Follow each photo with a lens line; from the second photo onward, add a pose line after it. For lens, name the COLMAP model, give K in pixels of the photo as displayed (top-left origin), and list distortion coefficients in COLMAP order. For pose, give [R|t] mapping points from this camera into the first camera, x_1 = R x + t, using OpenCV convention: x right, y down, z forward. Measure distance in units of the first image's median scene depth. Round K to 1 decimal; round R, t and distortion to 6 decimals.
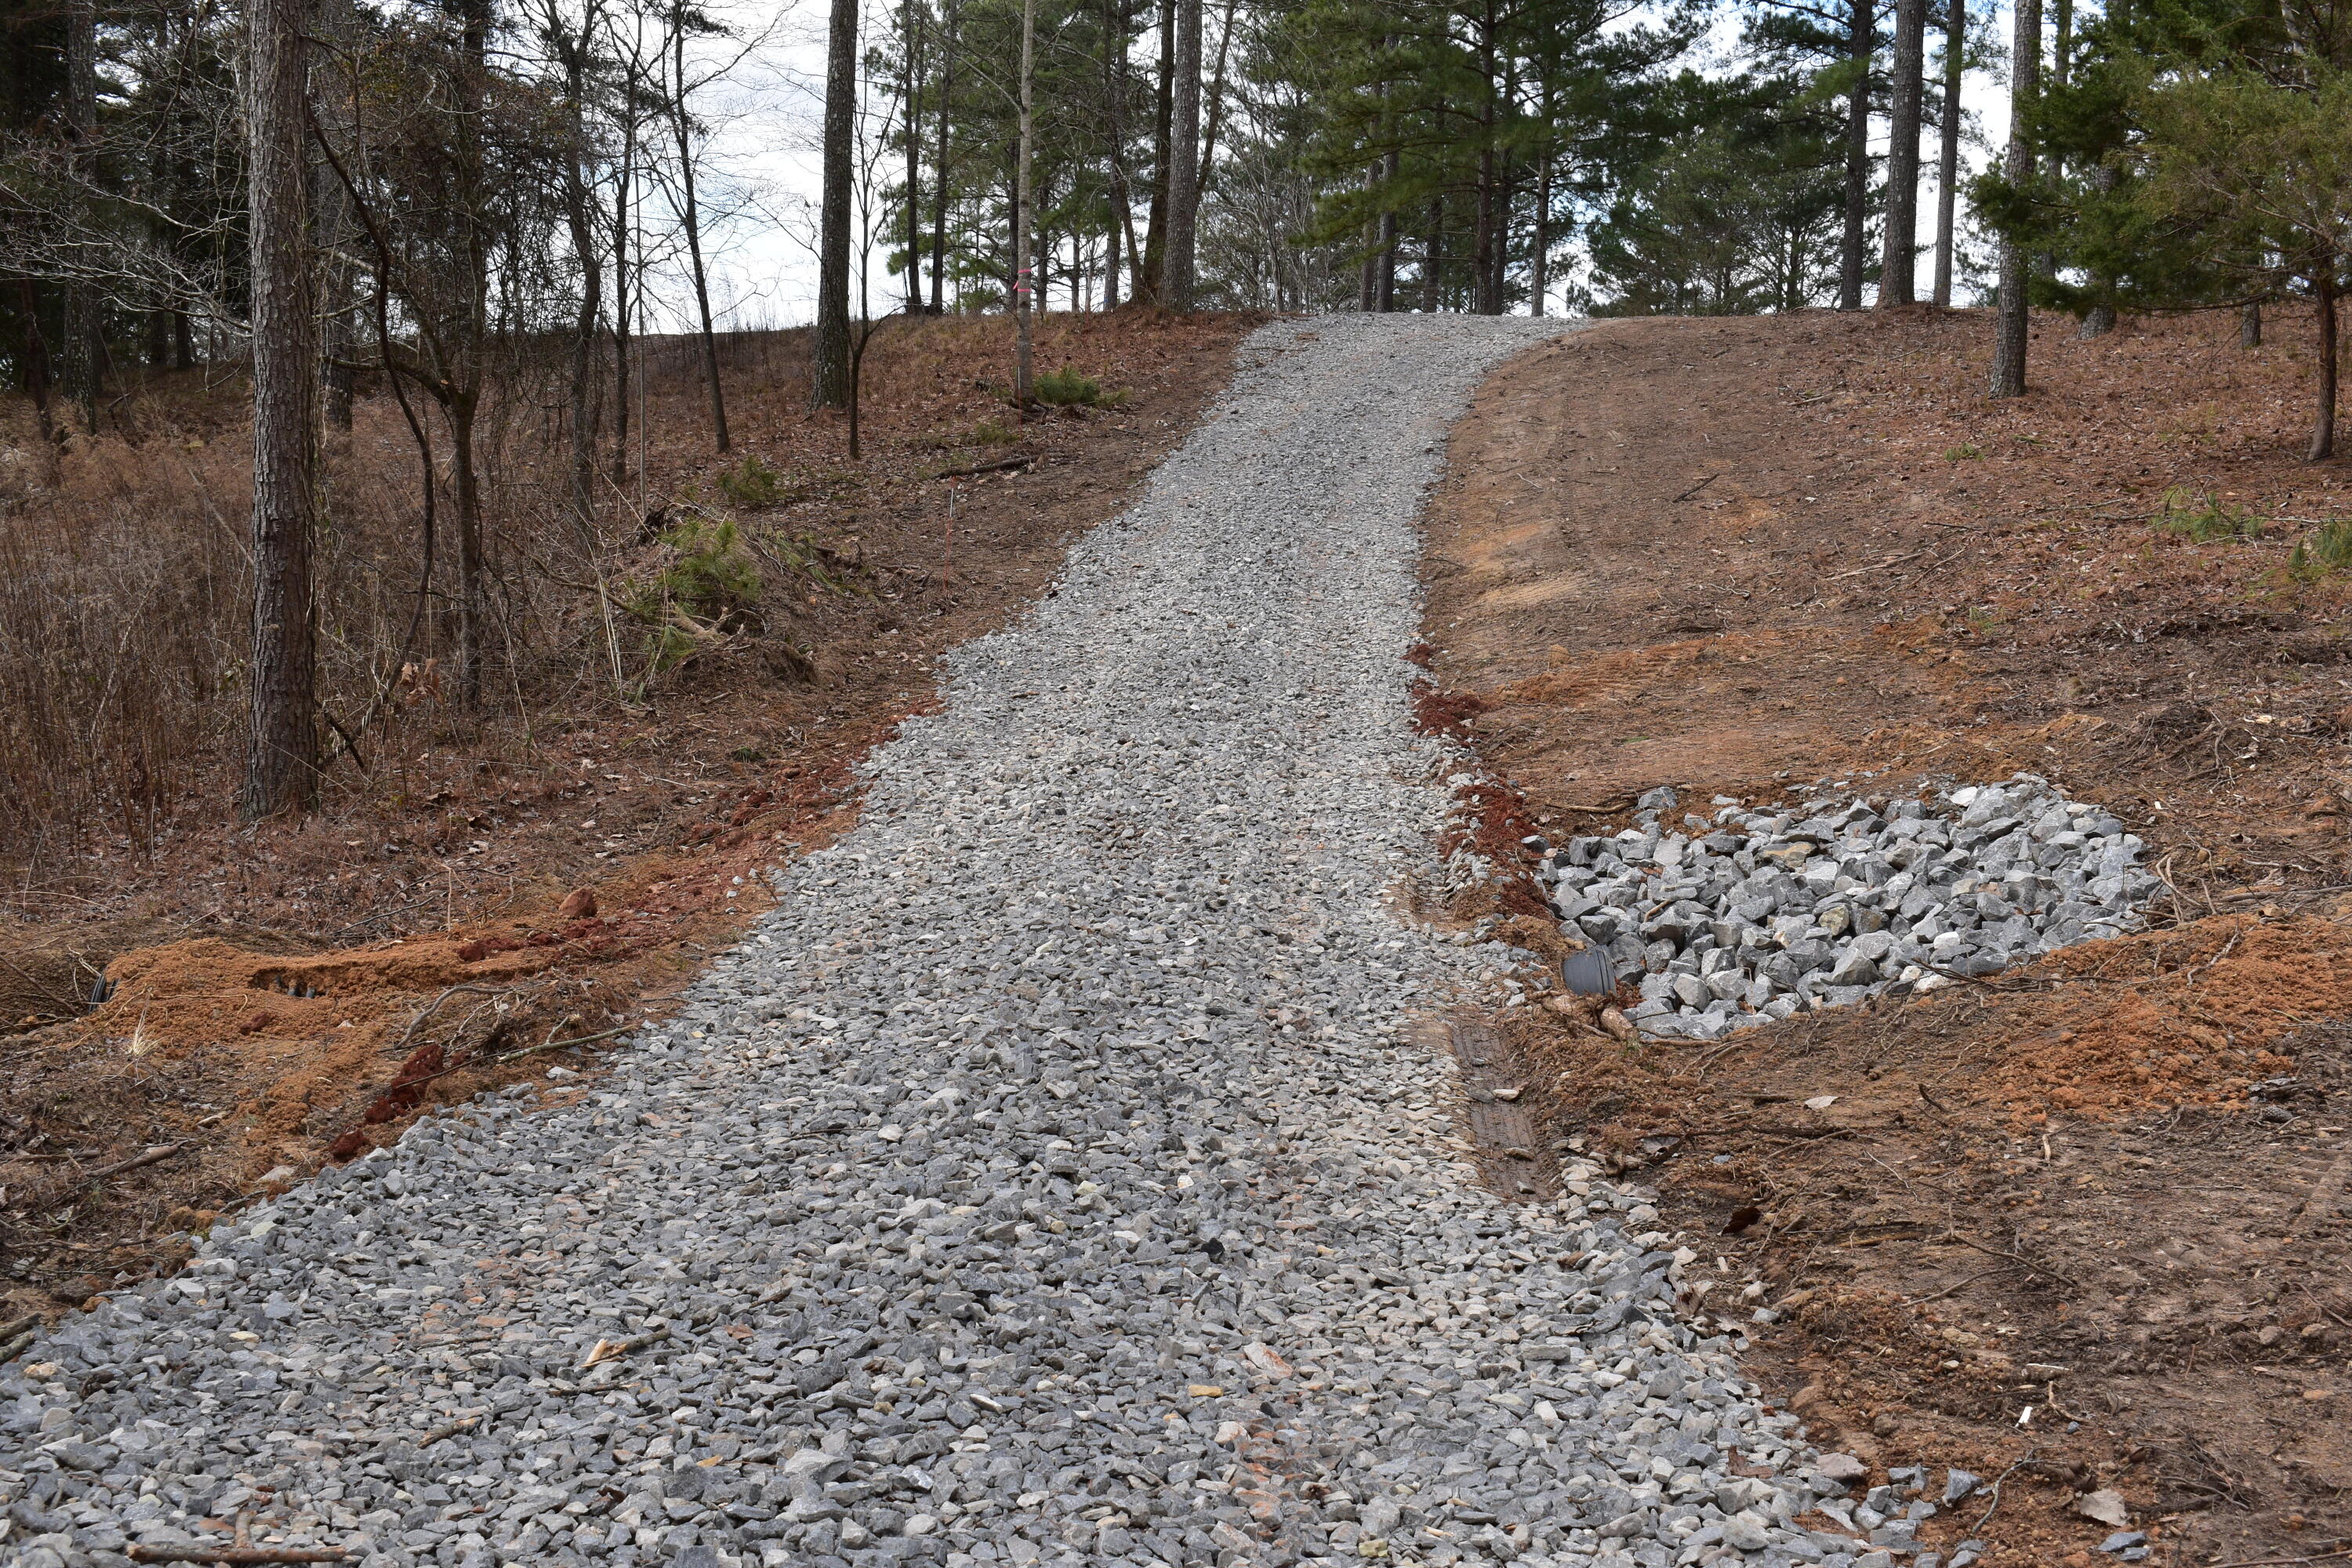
lens RADIAL K [[3113.9, 0, 1174.8], [0, 3113.9, 783.0], [0, 0, 1]] dist [-0.052163, 0.000000]
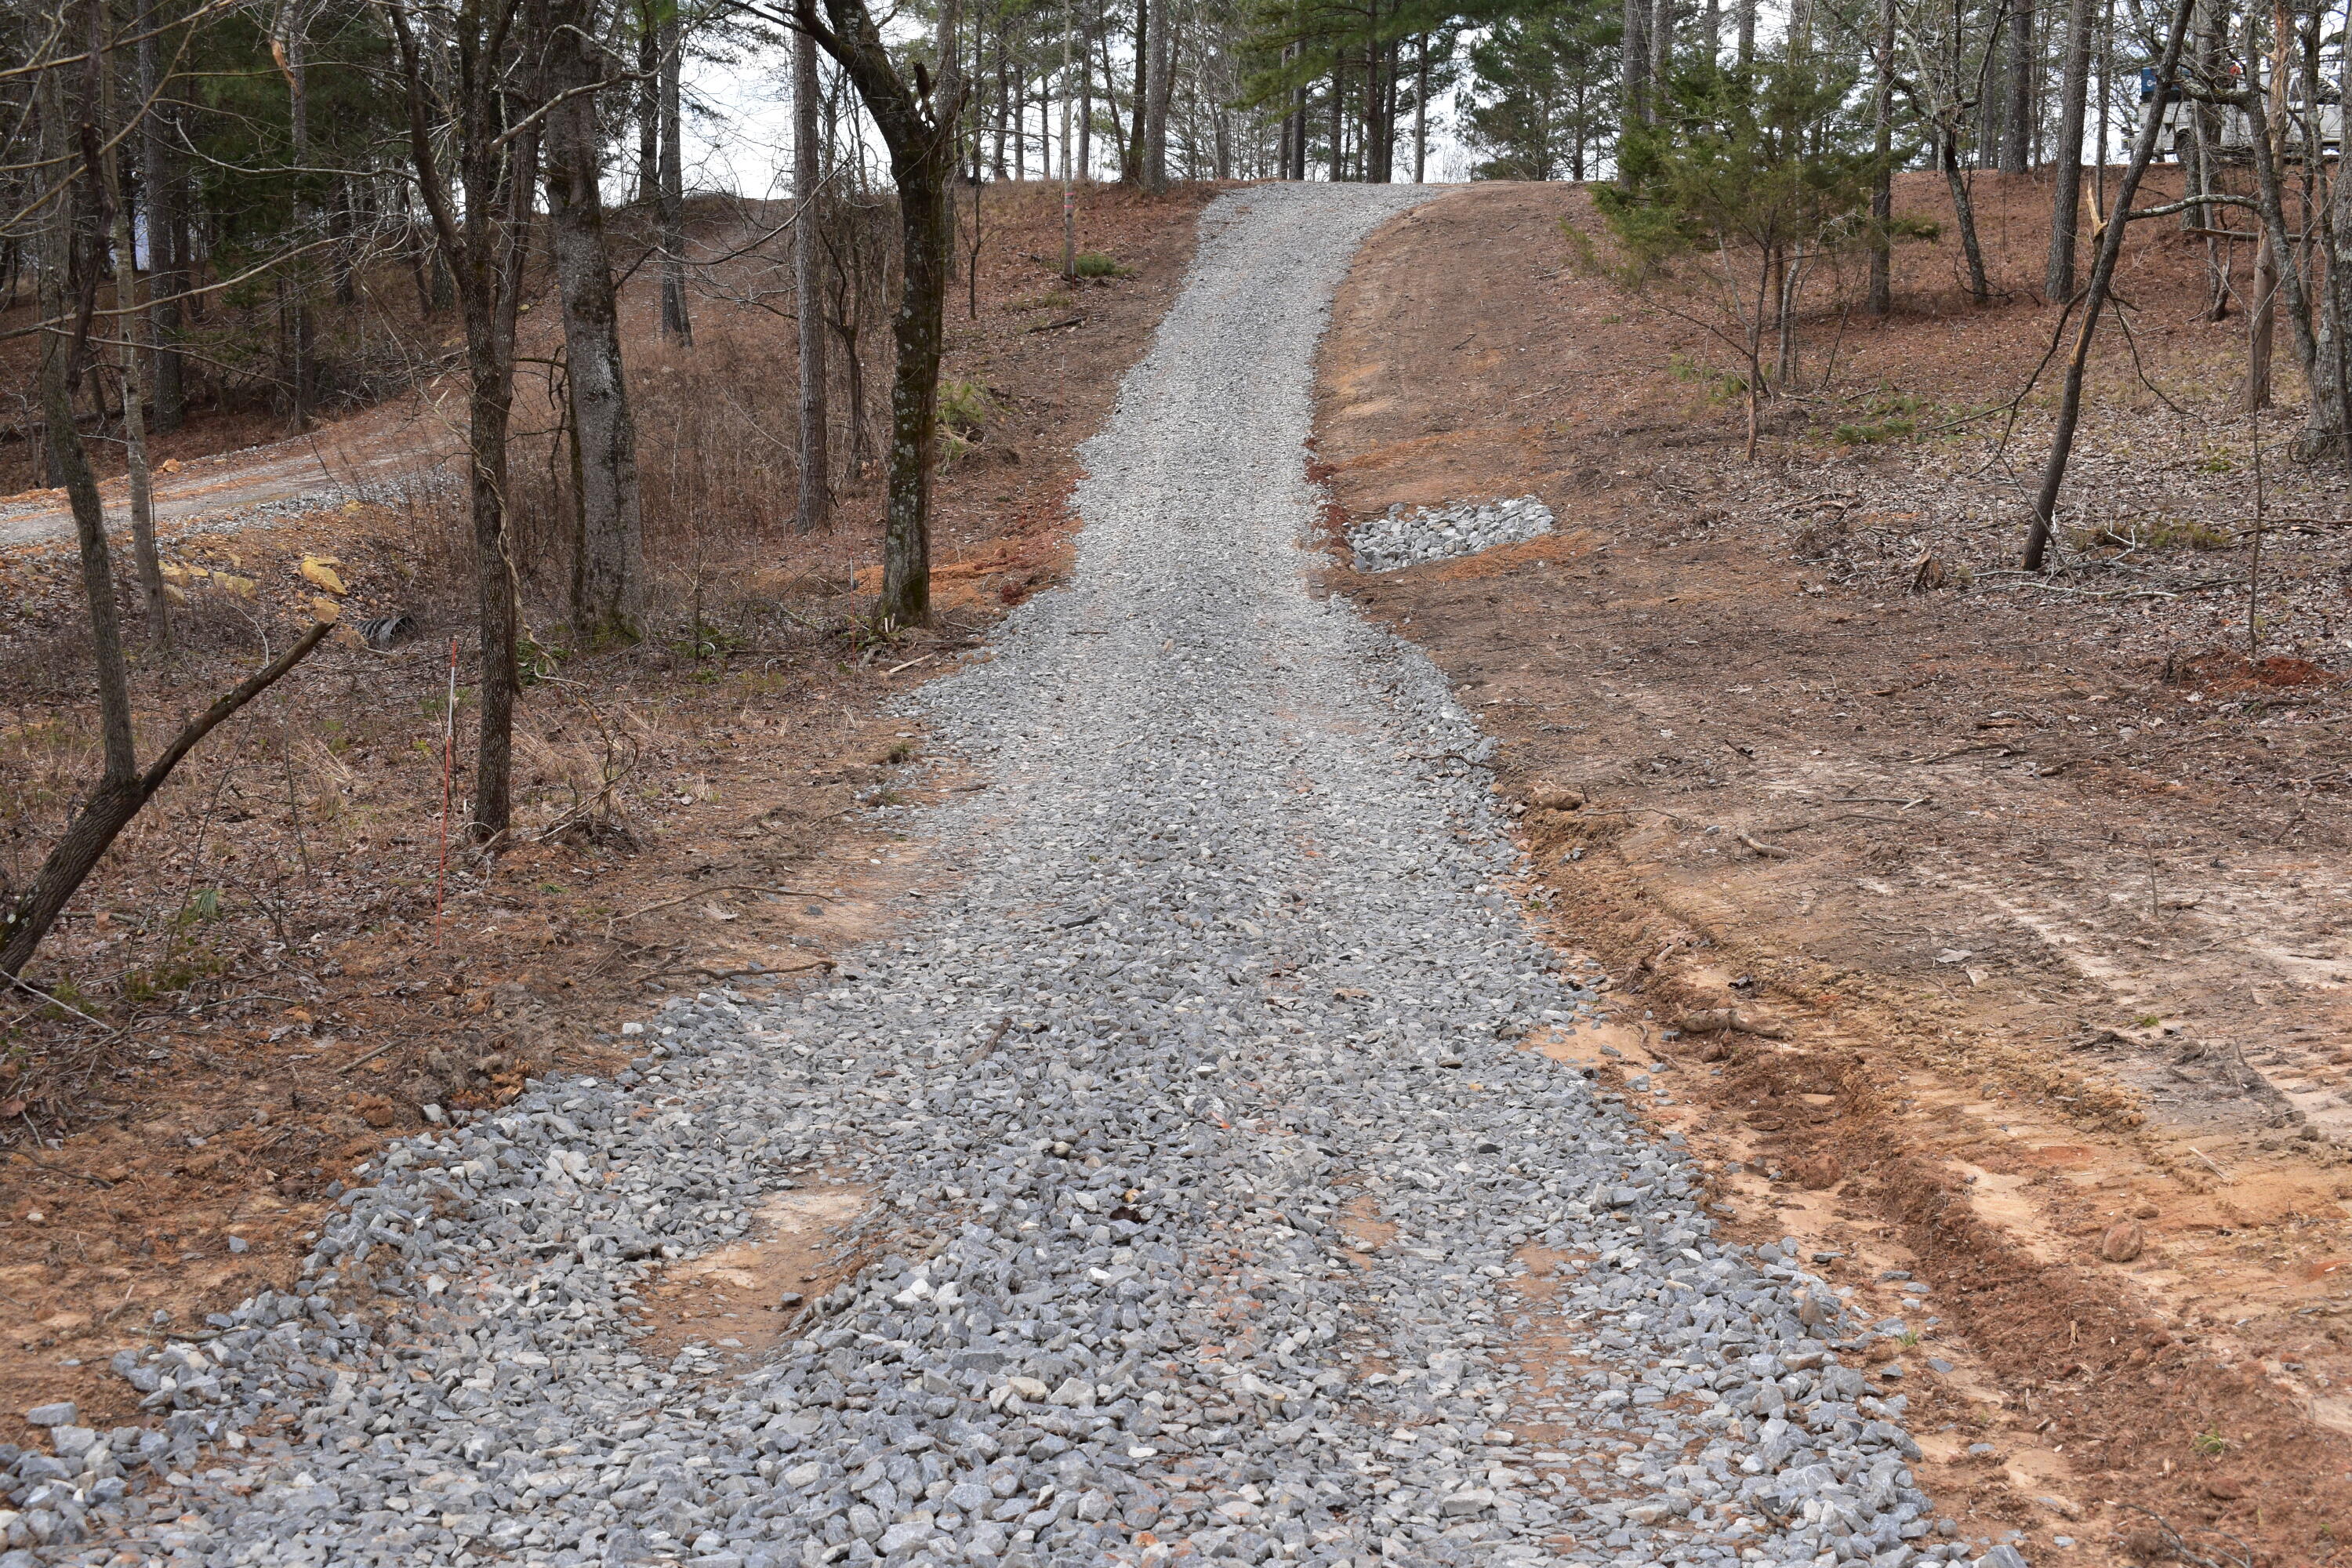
lens RADIAL K [[3113.9, 0, 1177.9], [0, 3113.9, 784.8], [0, 0, 1]] dist [-0.052163, 0.000000]
pose [[0.999491, -0.023851, 0.021205, -0.049100], [0.022003, 0.996266, 0.083482, 0.008458], [-0.023116, -0.082973, 0.996284, -0.909760]]
